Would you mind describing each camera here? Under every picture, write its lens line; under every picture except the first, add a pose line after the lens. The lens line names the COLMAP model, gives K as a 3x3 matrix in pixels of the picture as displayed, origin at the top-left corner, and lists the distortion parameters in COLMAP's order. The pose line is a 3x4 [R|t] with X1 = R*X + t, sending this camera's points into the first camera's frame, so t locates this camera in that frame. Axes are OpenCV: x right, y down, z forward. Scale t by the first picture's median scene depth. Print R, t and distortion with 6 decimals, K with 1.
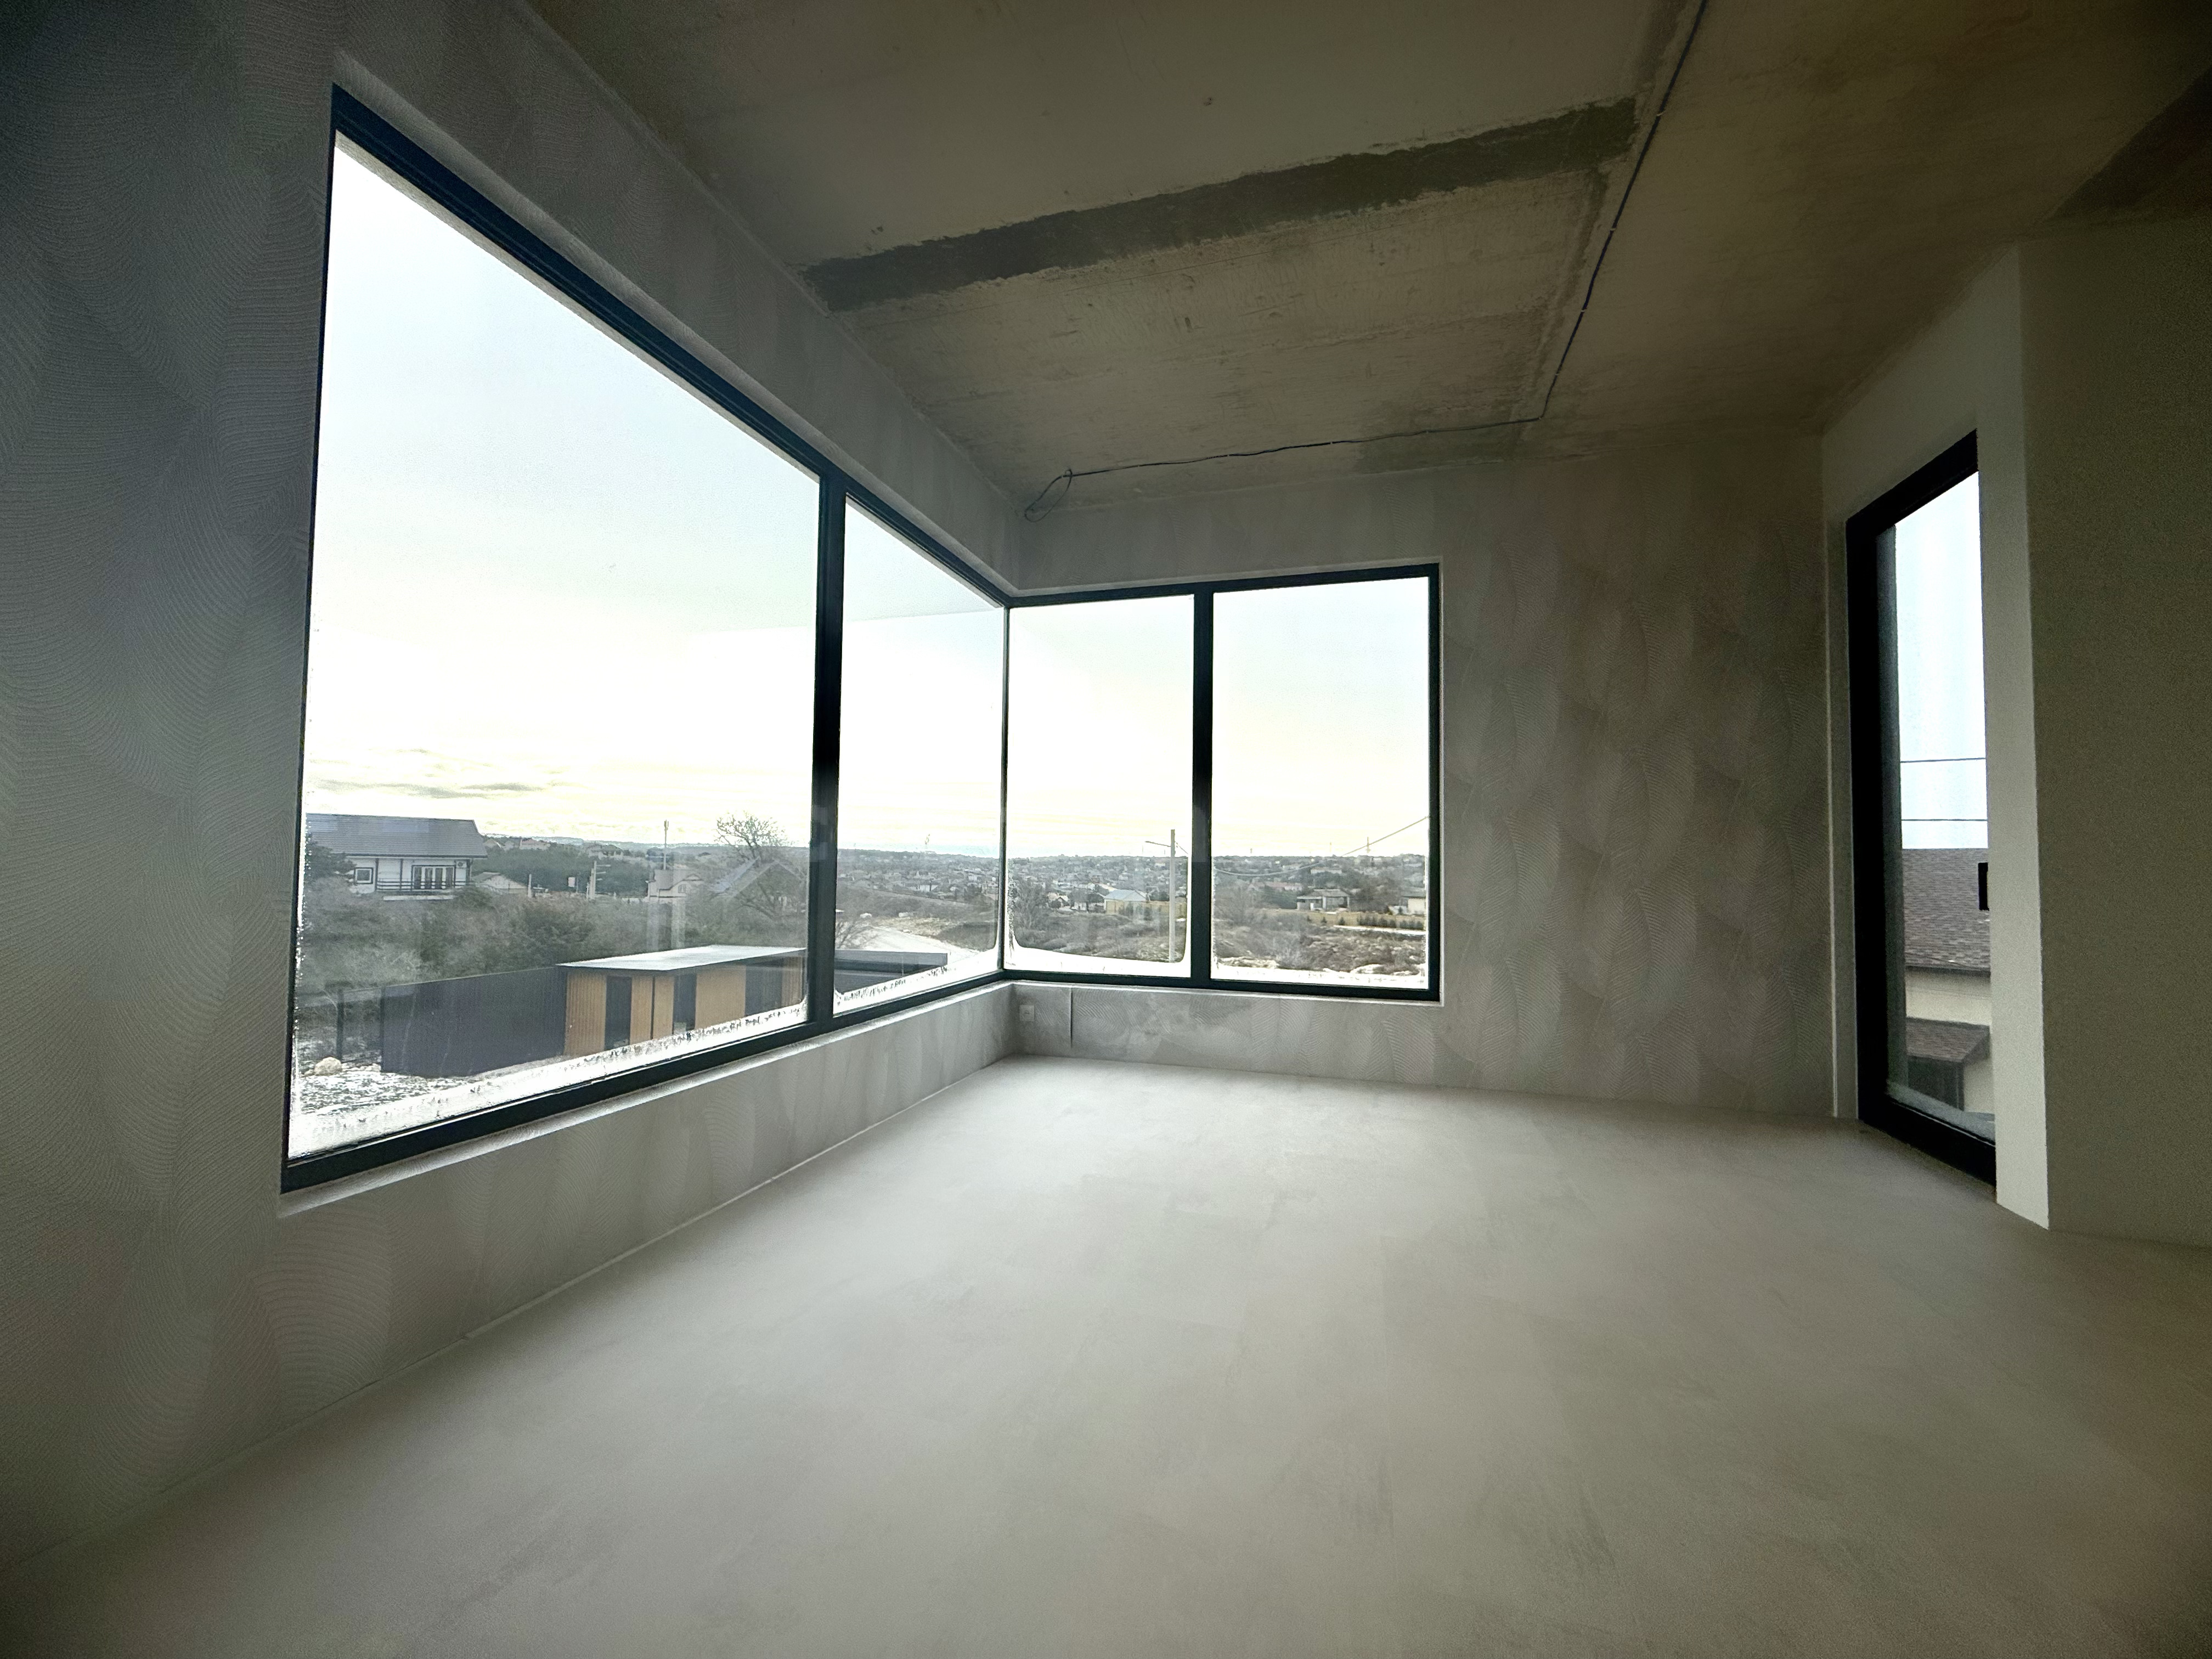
lens RADIAL K [[880.3, 0, 1104.9], [0, 880.3, 832.6], [0, 0, 1]] dist [0.001534, -0.000023]
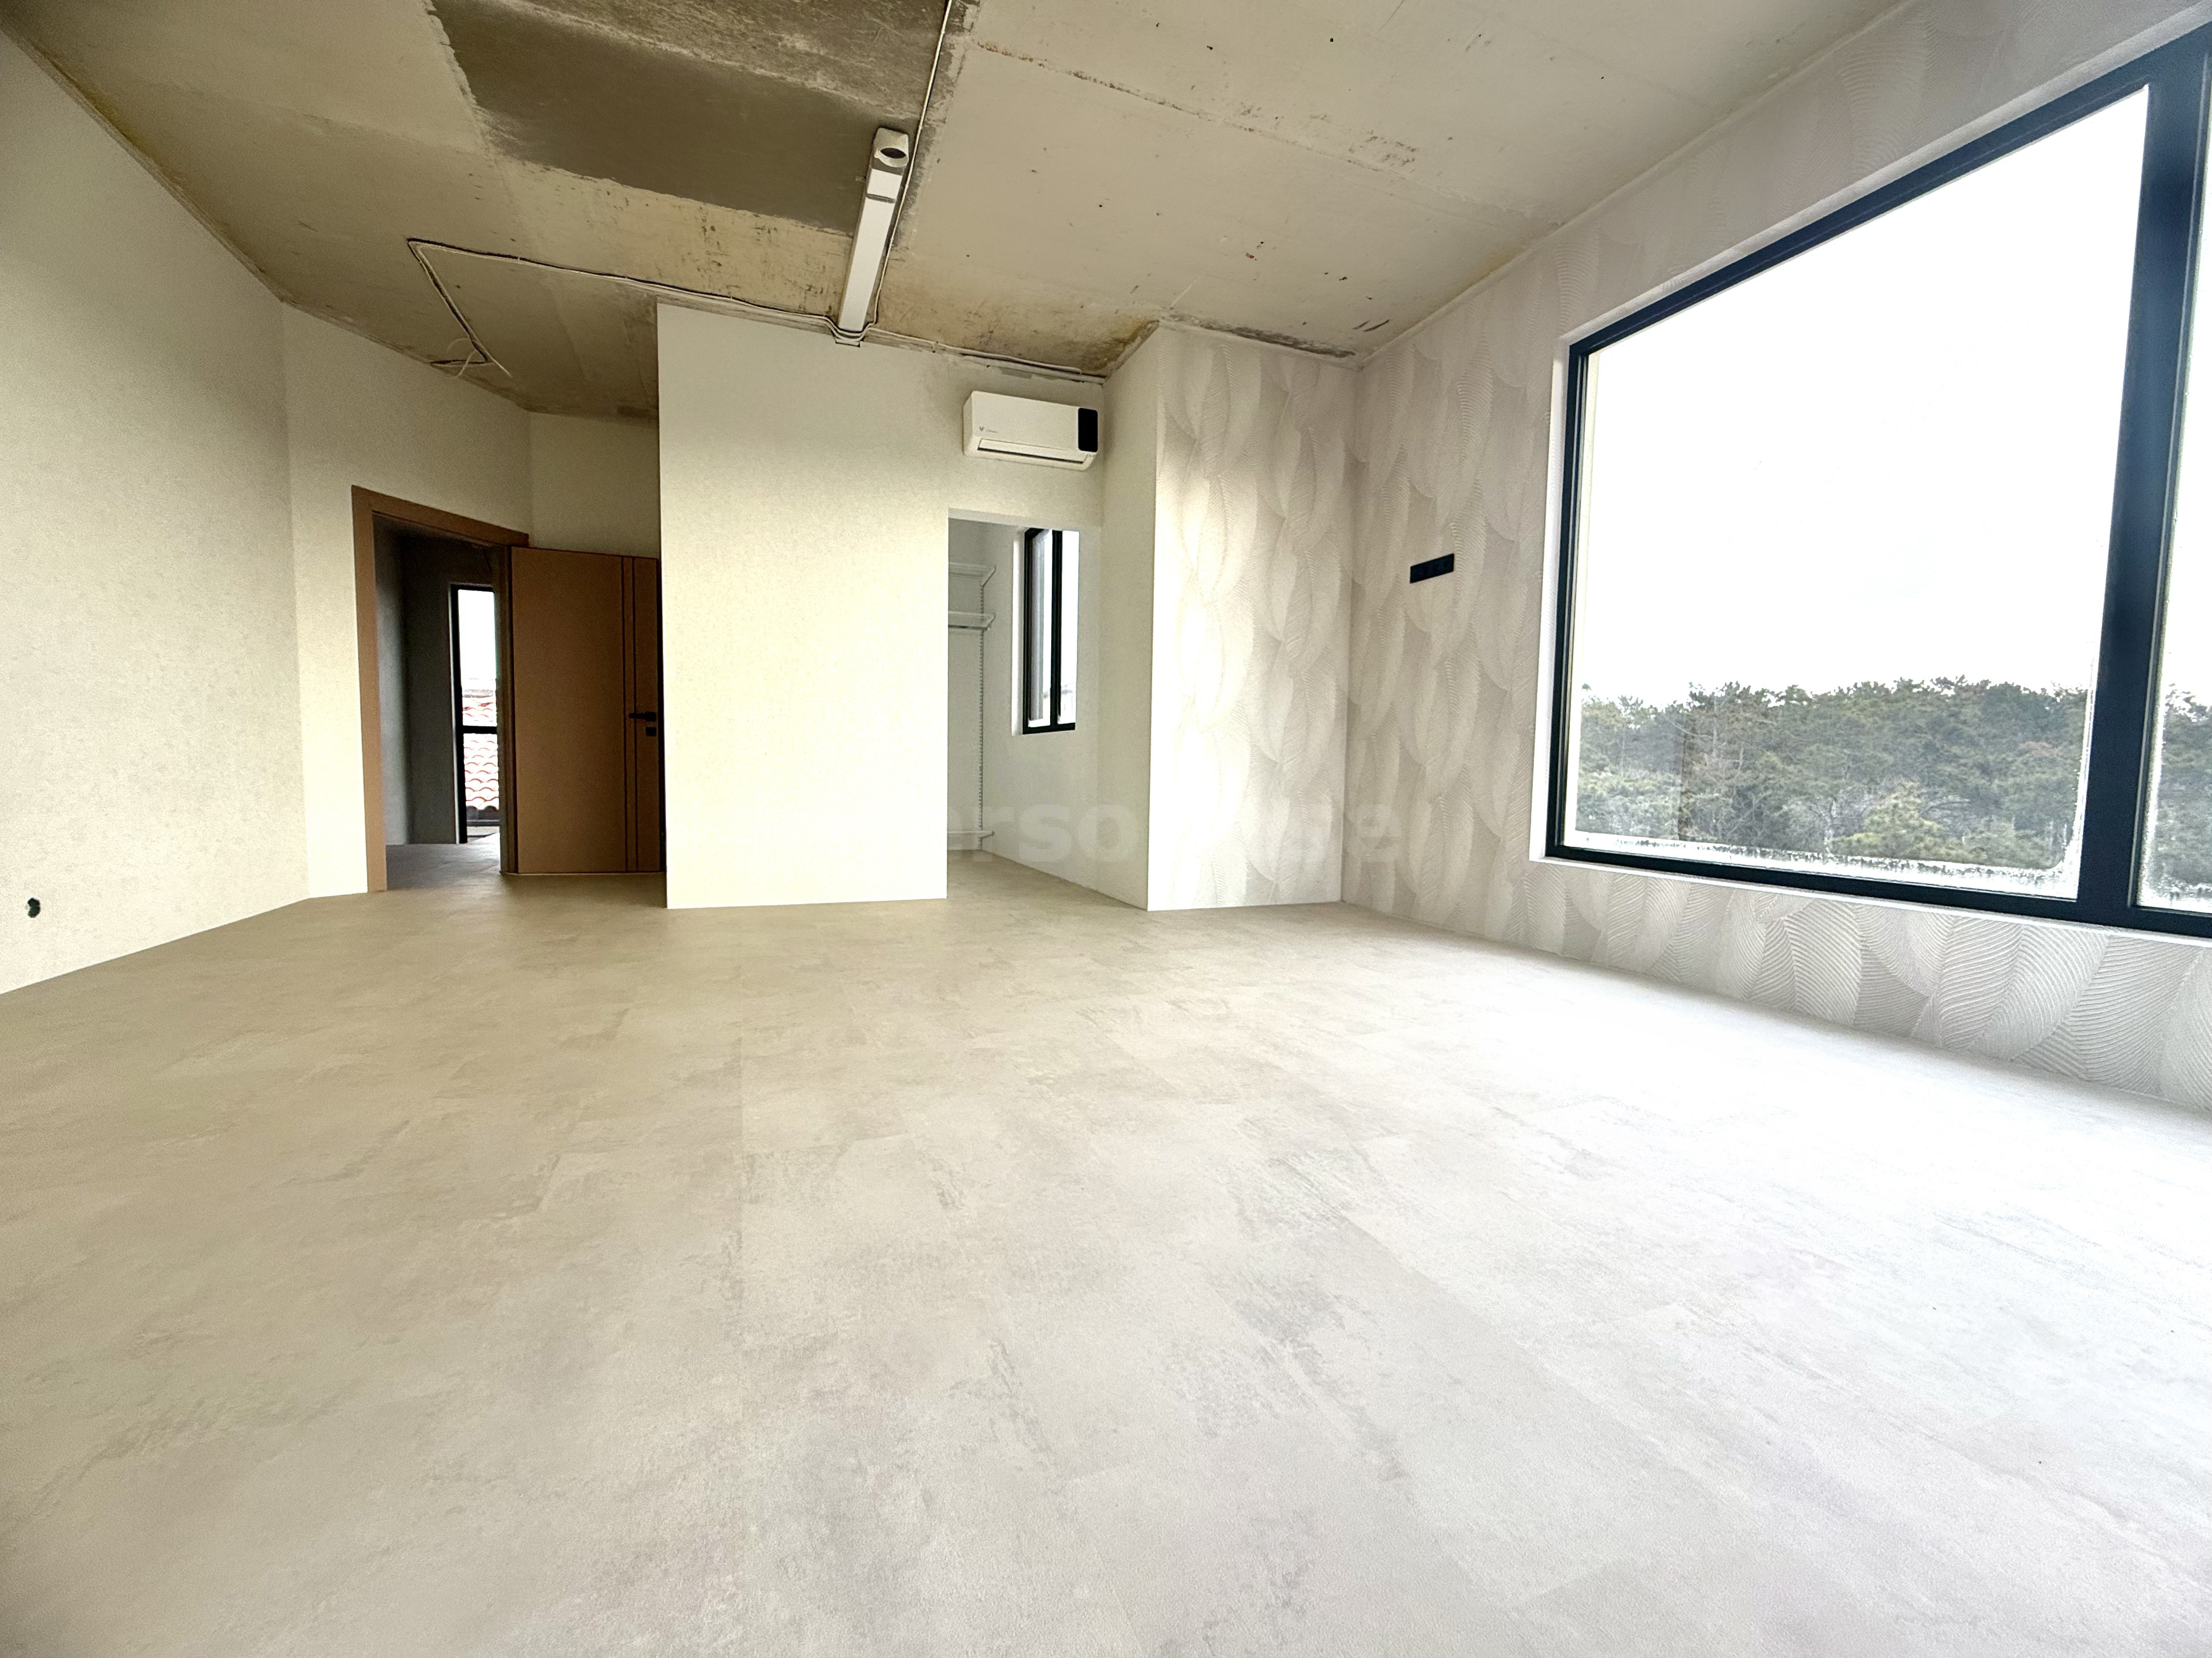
lens RADIAL K [[913.2, 0, 1121.6], [0, 913.2, 832.8], [0, 0, 1]] dist [0.000008, -0.000087]
pose [[-0.777643, 0.015342, -0.628519, 0.516700], [-0.005543, 0.999496, 0.031256, 0.100096], [0.628682, 0.027790, -0.777166, 0.774232]]
